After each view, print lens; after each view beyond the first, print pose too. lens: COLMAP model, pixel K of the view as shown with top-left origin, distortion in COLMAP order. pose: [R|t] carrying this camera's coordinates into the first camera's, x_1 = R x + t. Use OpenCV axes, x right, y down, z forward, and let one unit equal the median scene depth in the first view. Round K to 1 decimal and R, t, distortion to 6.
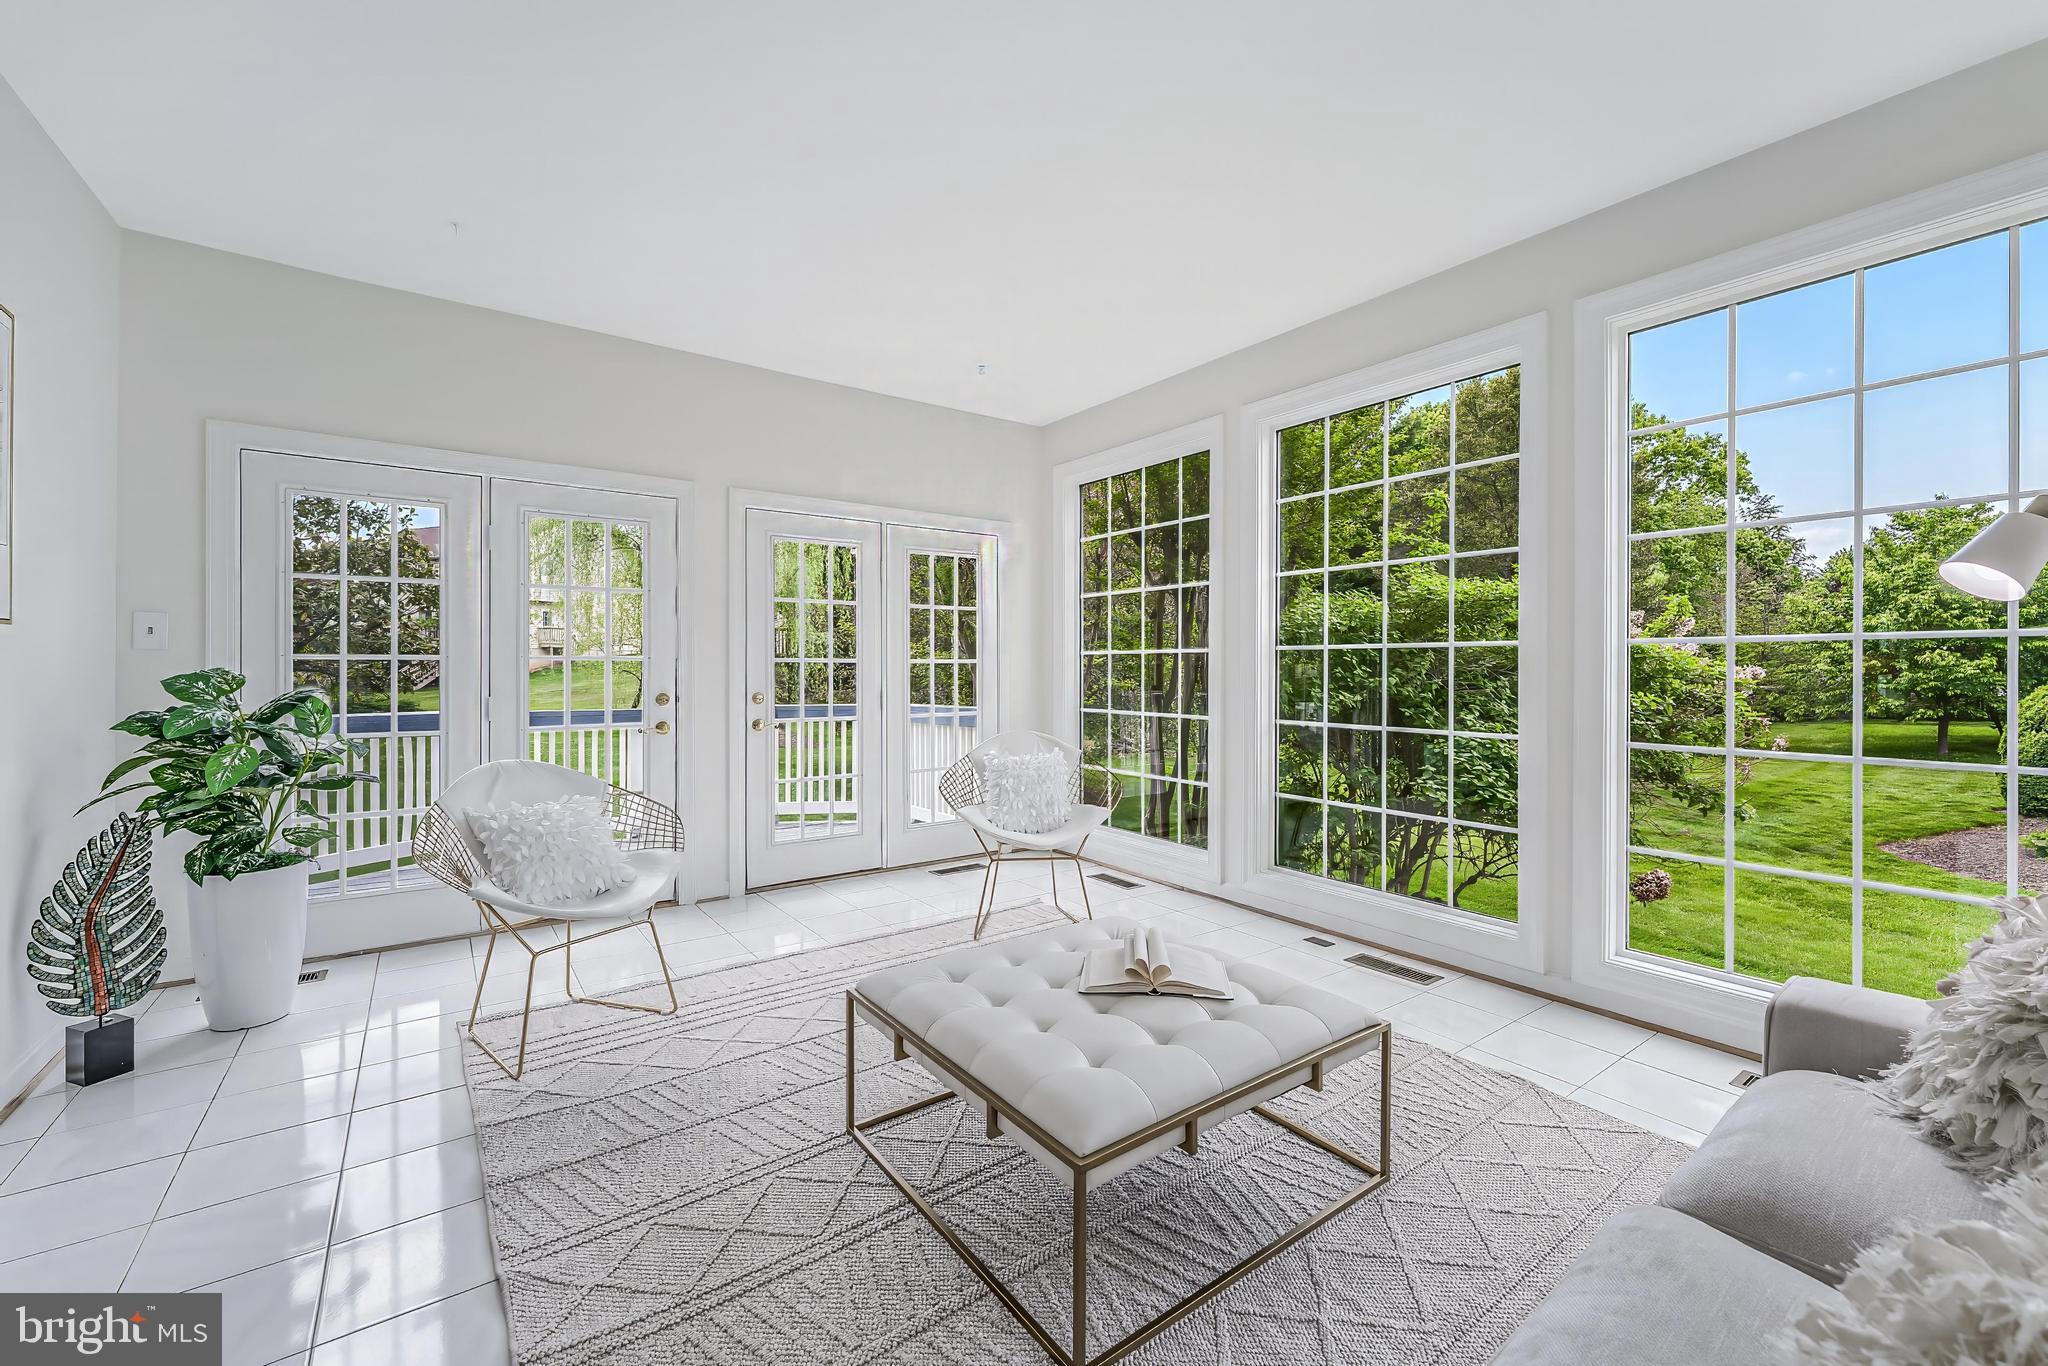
lens RADIAL K [[833.6, 0, 1025.6], [0, 833.6, 653.5], [0, 0, 1]] dist [-0.000440, -0.000259]
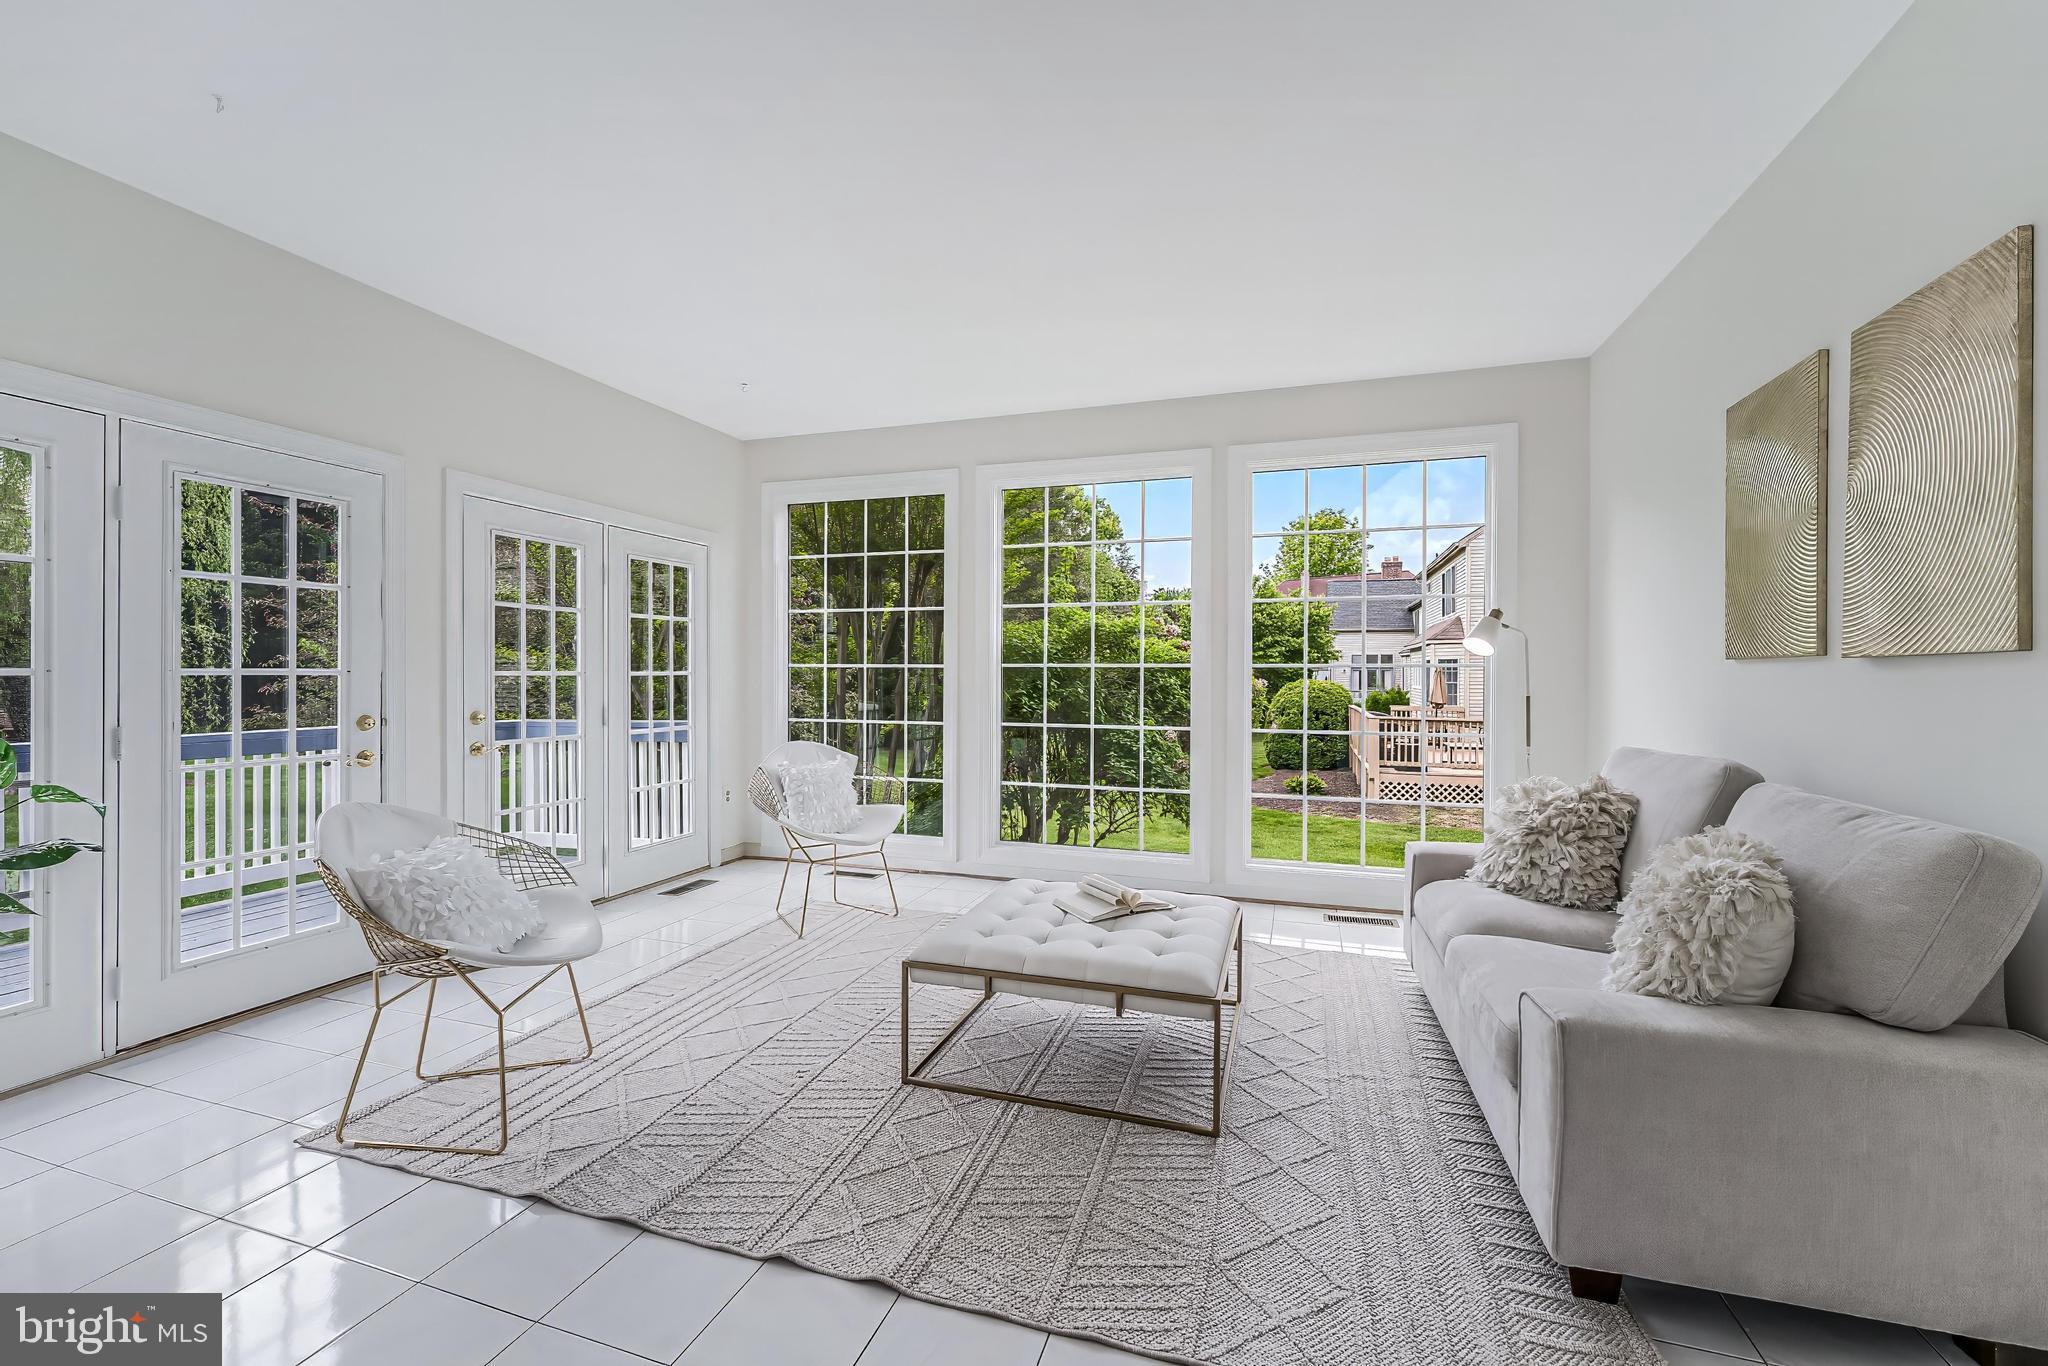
lens RADIAL K [[826.5, 0, 1034.0], [0, 826.5, 677.4], [0, 0, 1]] dist [-0.000259, -0.000456]
pose [[0.806396, 0.000039, 0.591377, -0.365741], [-0.011862, 0.999800, 0.016109, -0.008535], [-0.591258, -0.020005, 0.806235, -0.017633]]
